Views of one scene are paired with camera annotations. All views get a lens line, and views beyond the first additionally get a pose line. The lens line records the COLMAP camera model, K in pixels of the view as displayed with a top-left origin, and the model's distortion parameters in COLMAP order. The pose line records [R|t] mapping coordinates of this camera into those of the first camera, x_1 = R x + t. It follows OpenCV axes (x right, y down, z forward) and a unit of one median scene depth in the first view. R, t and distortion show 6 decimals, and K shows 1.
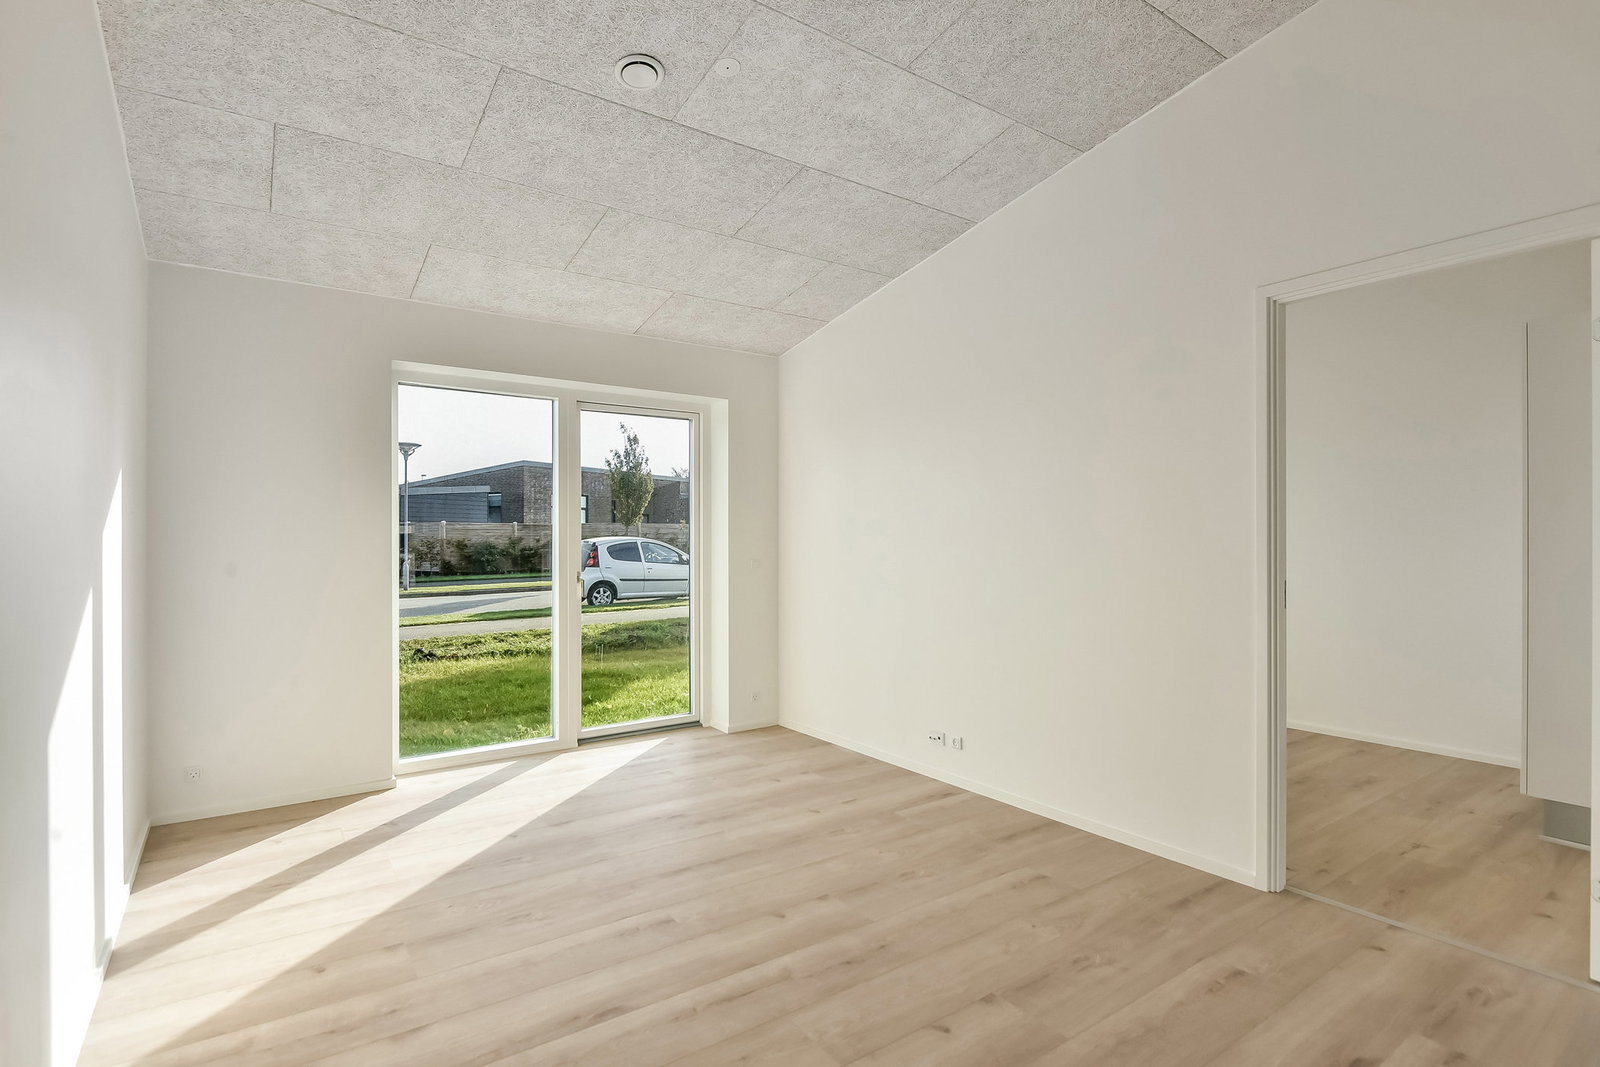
lens RADIAL K [[783.8, 0, 800.0], [0, 783.8, 533.5], [0, 0, 1]] dist [0.002068, 0.000118]
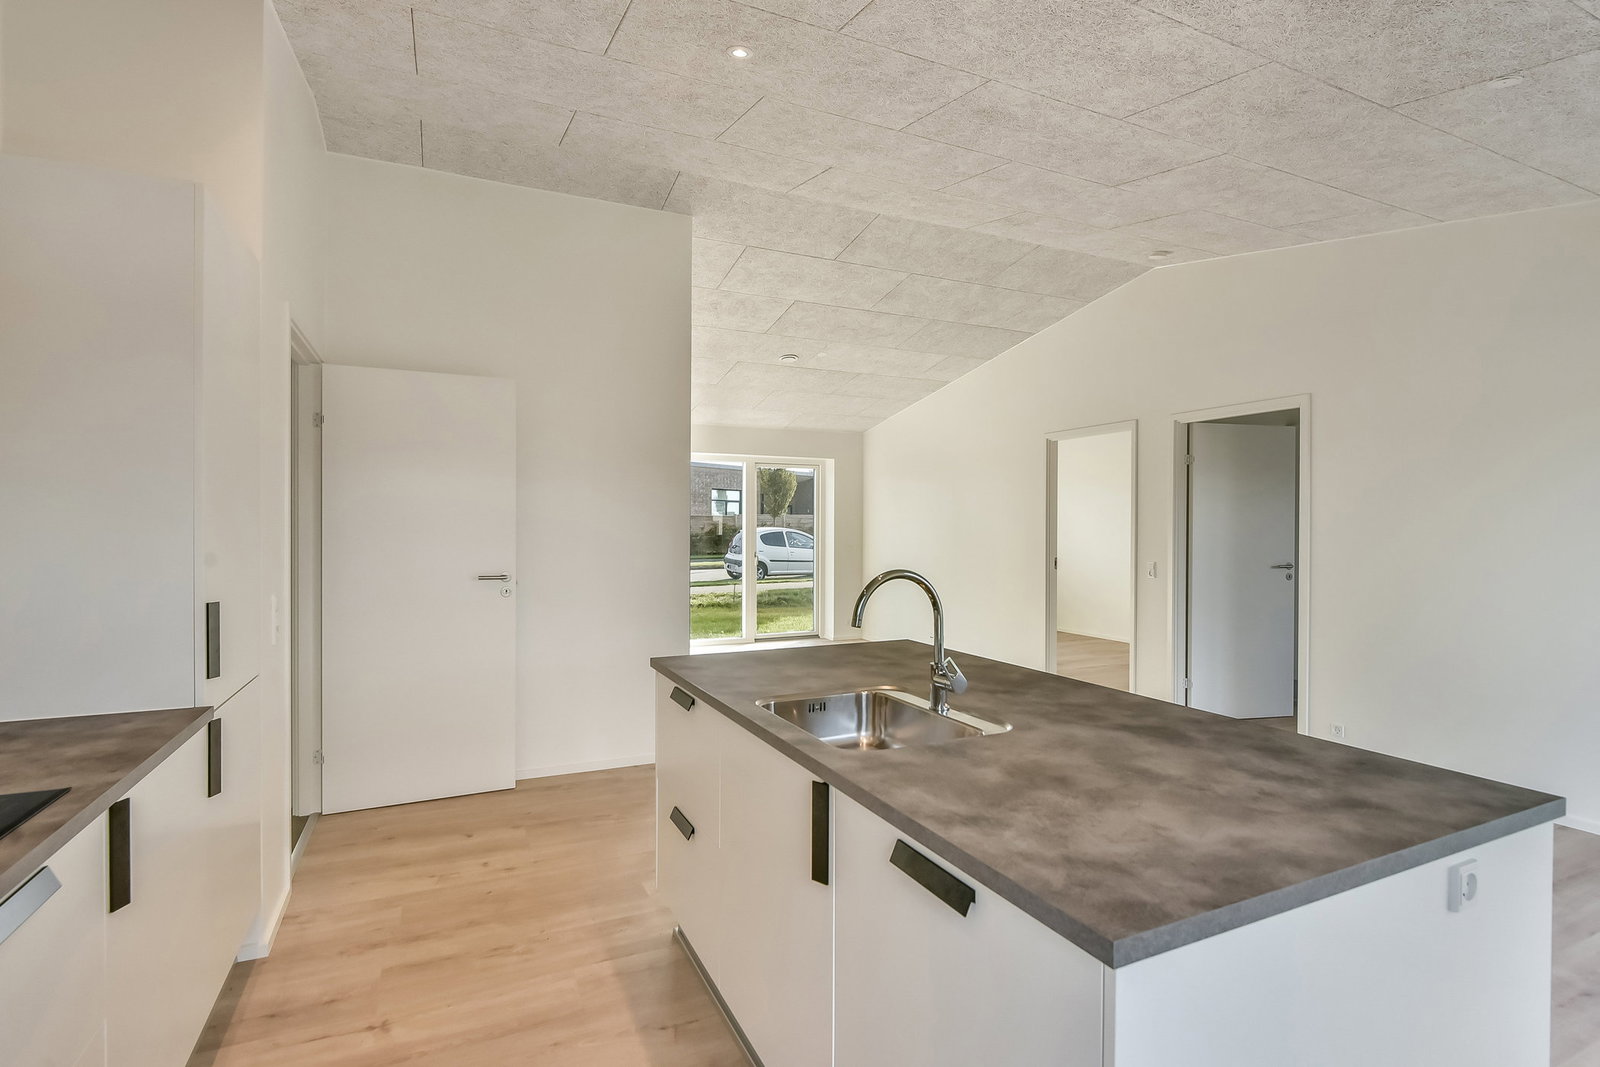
lens RADIAL K [[755.5, 0, 821.4], [0, 755.5, 514.7], [0, 0, 1]] dist [0.001002, -0.000111]
pose [[0.988481, 0.002629, -0.151320, 0.082166], [-0.003656, 0.999972, -0.006510, -0.017191], [0.151299, 0.006988, 0.988463, -0.419333]]
